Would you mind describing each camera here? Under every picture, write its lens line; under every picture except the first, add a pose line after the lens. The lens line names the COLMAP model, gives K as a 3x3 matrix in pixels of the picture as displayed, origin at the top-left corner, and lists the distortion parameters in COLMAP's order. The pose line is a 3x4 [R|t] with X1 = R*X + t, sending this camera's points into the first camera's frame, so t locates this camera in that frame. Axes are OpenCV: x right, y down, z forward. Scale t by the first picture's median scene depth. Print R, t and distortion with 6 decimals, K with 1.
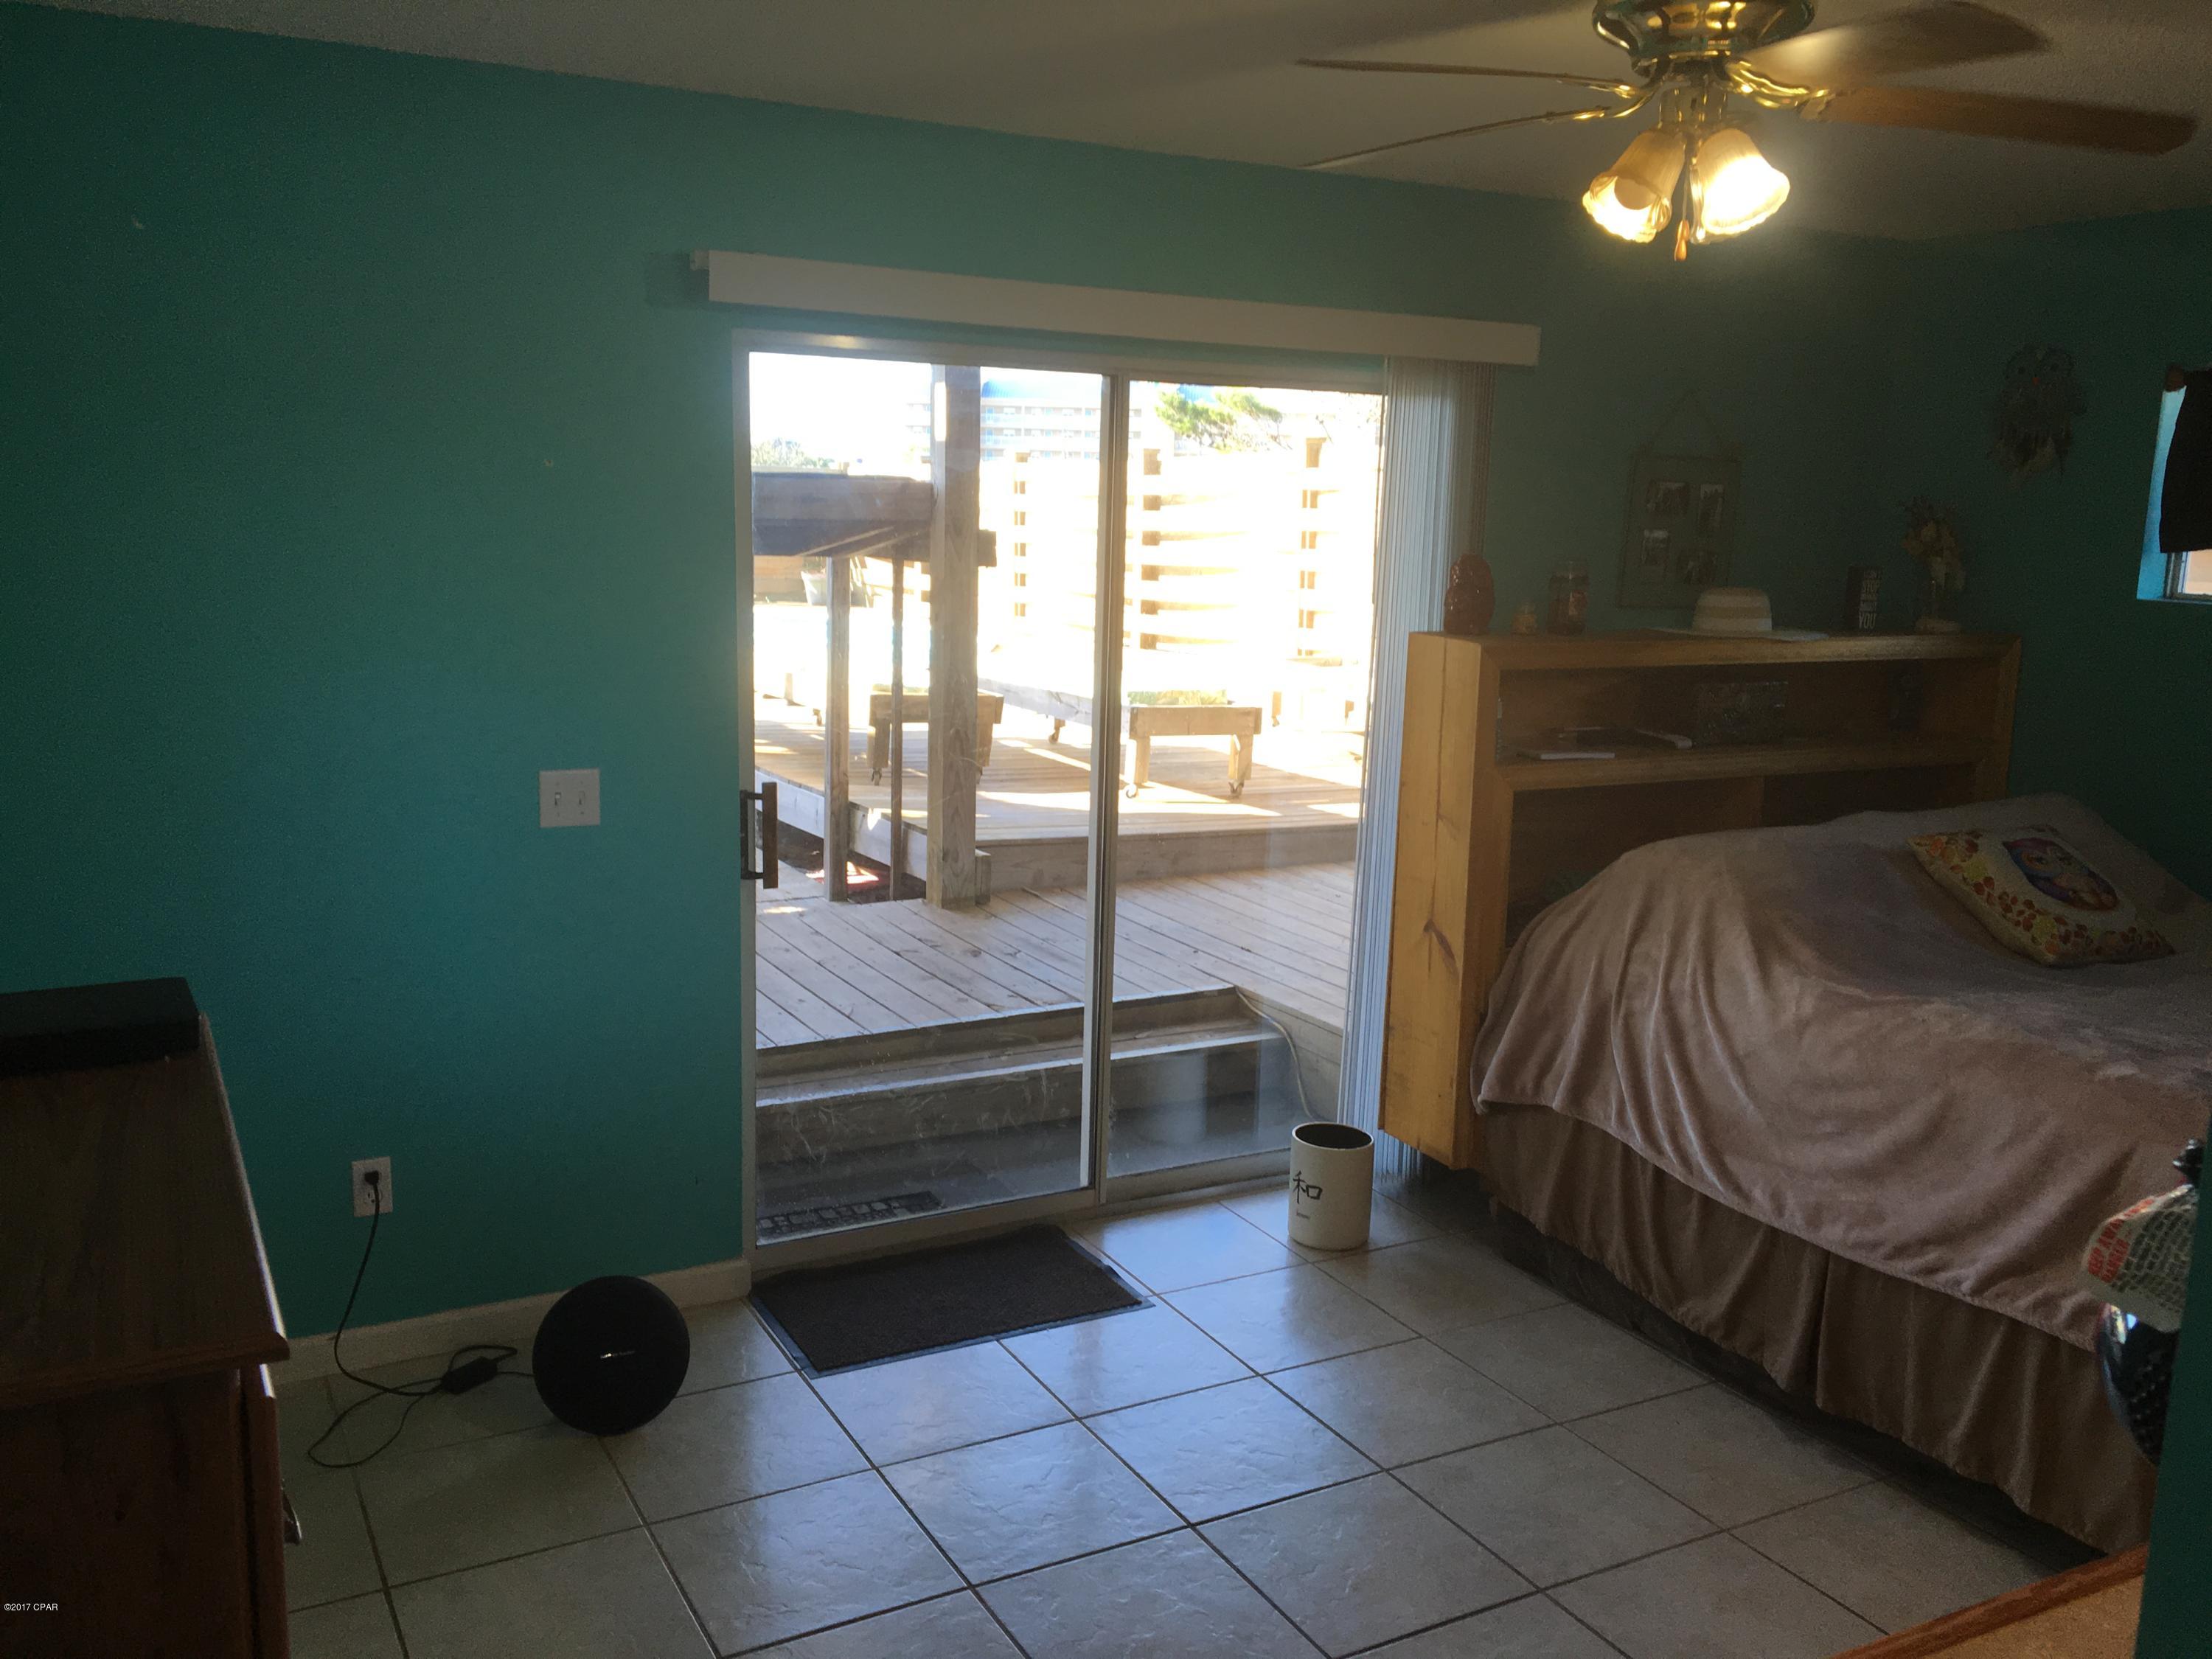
lens RADIAL K [[1866.7, 0, 1092.5], [0, 1866.7, 819.8], [0, 0, 1]] dist [0.077523, -0.110812]
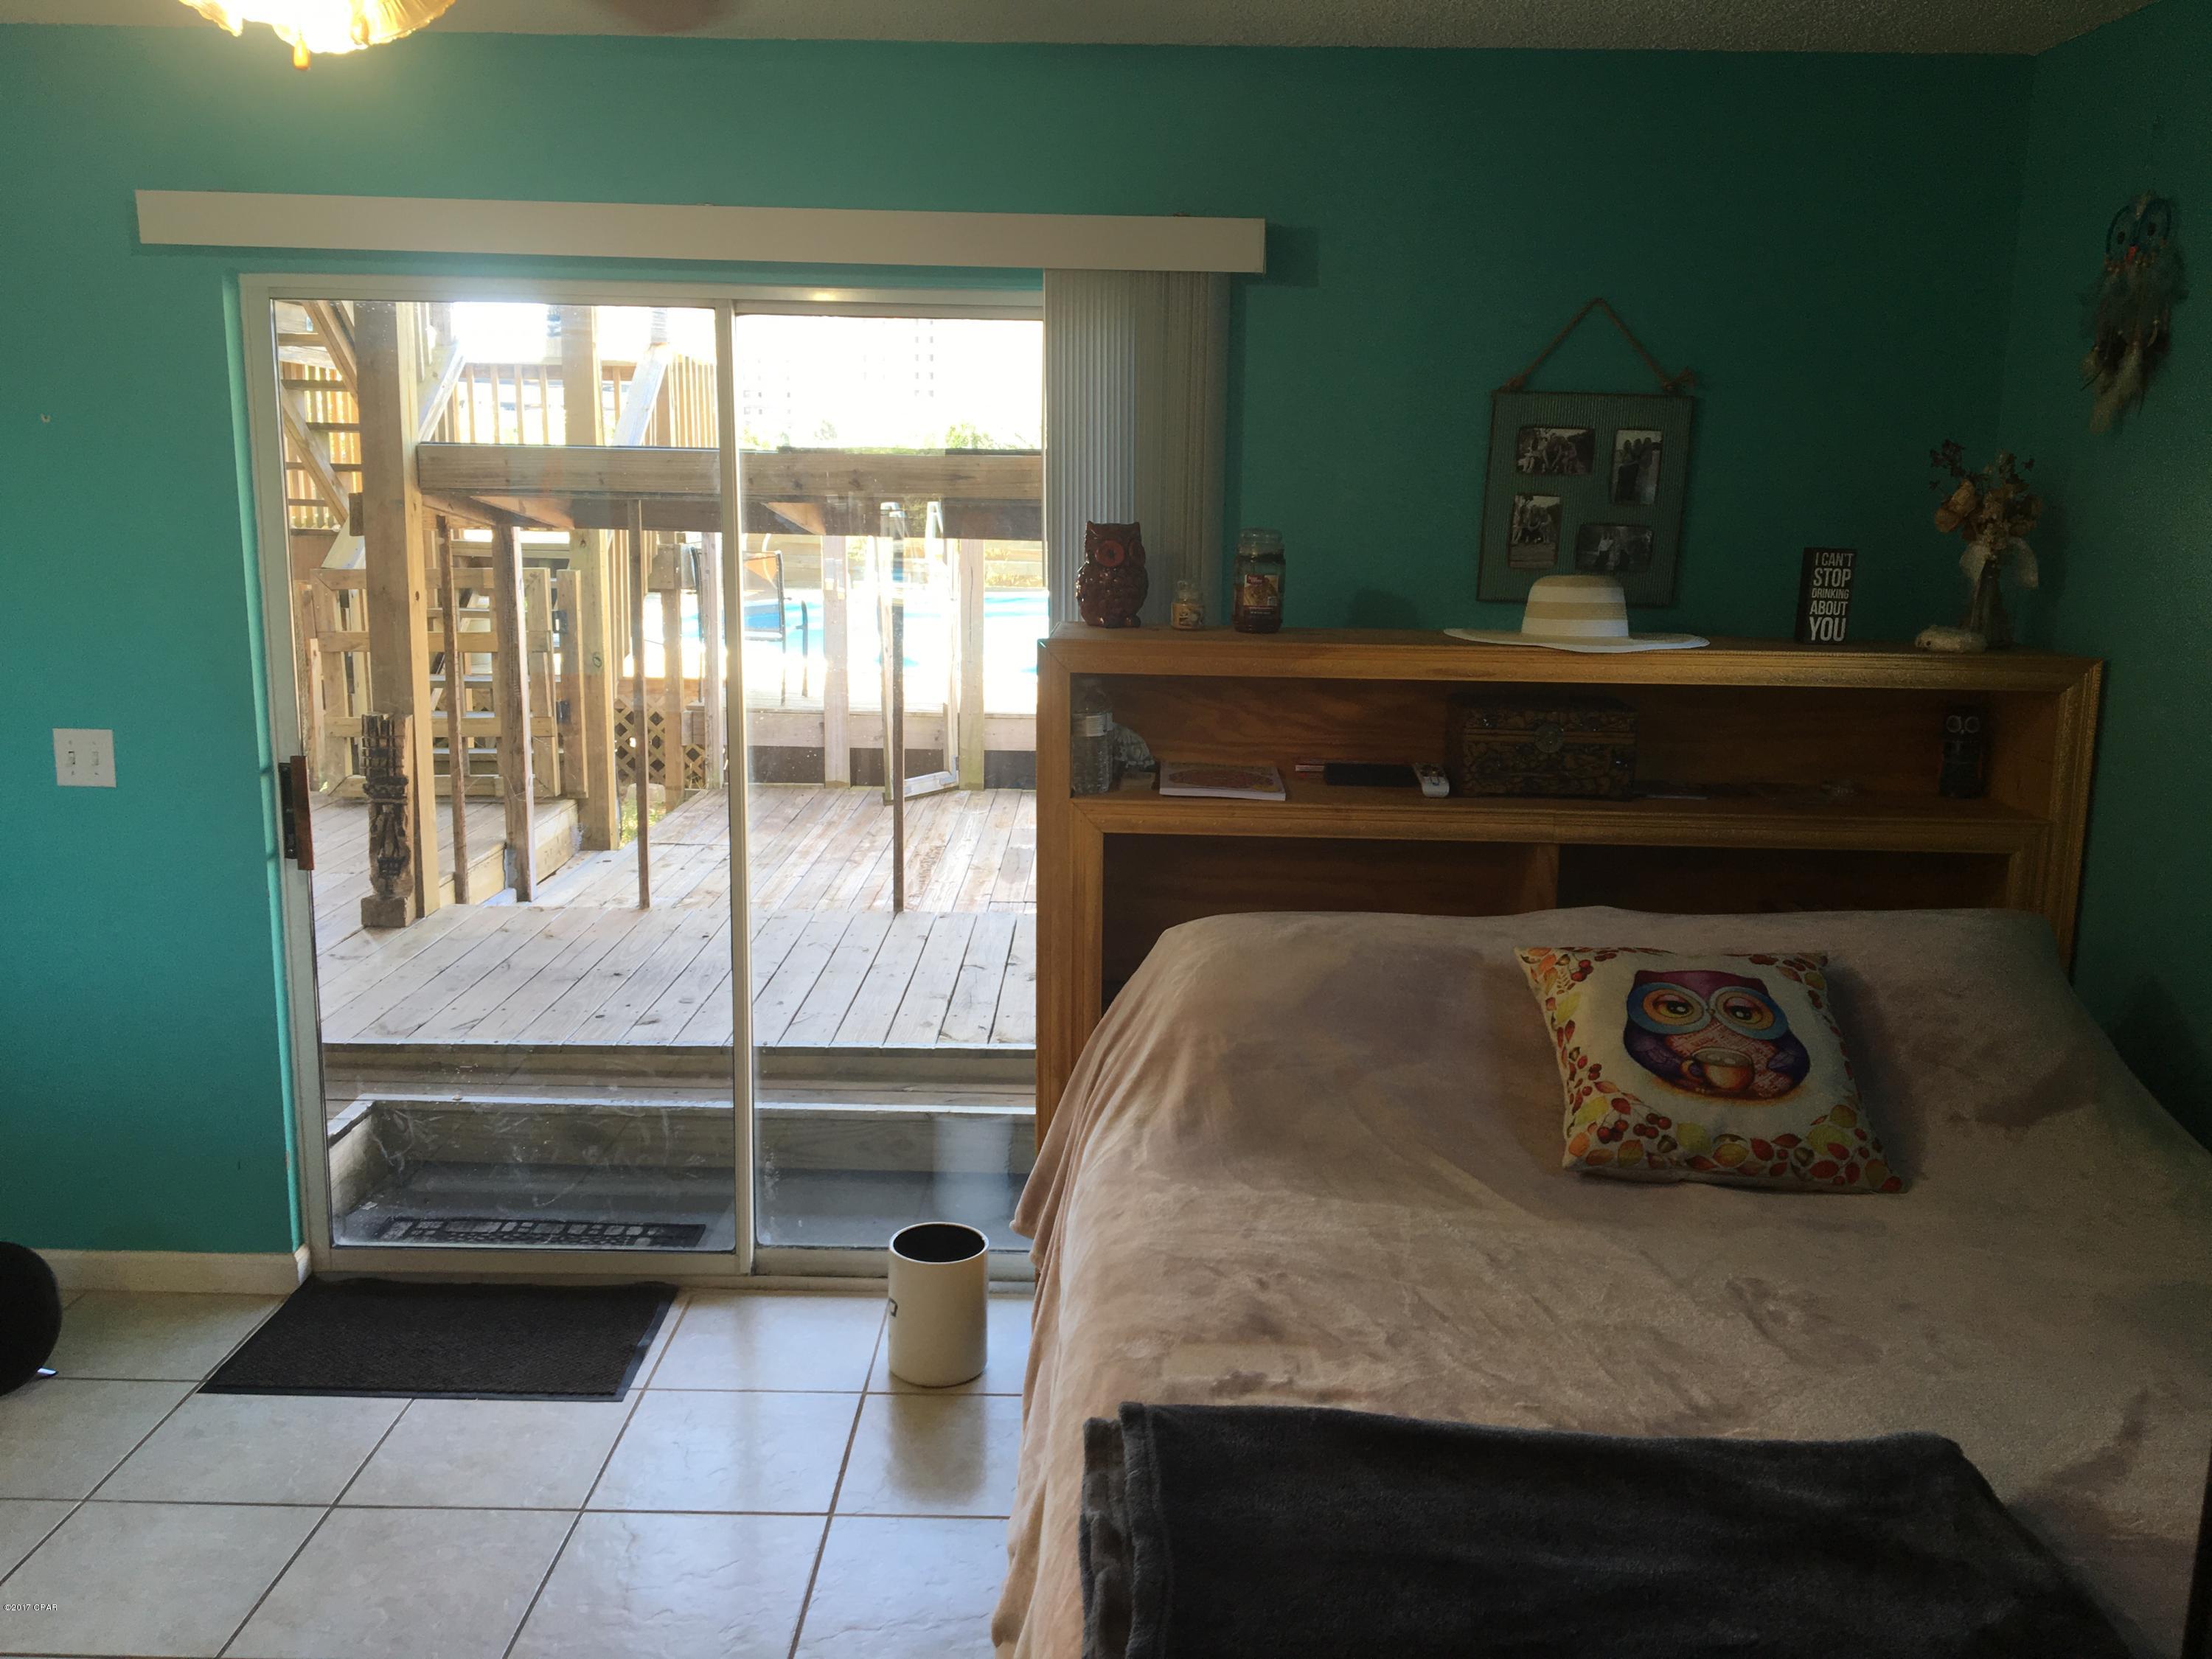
lens RADIAL K [[1866.7, 0, 1117.0], [0, 1866.7, 830.7], [0, 0, 1]] dist [0.077523, -0.110812]
pose [[0.875147, 0.080157, -0.477171, 0.560655], [-0.078755, 0.996629, 0.022979, -0.032487], [0.477405, 0.017470, 0.878510, 0.319465]]
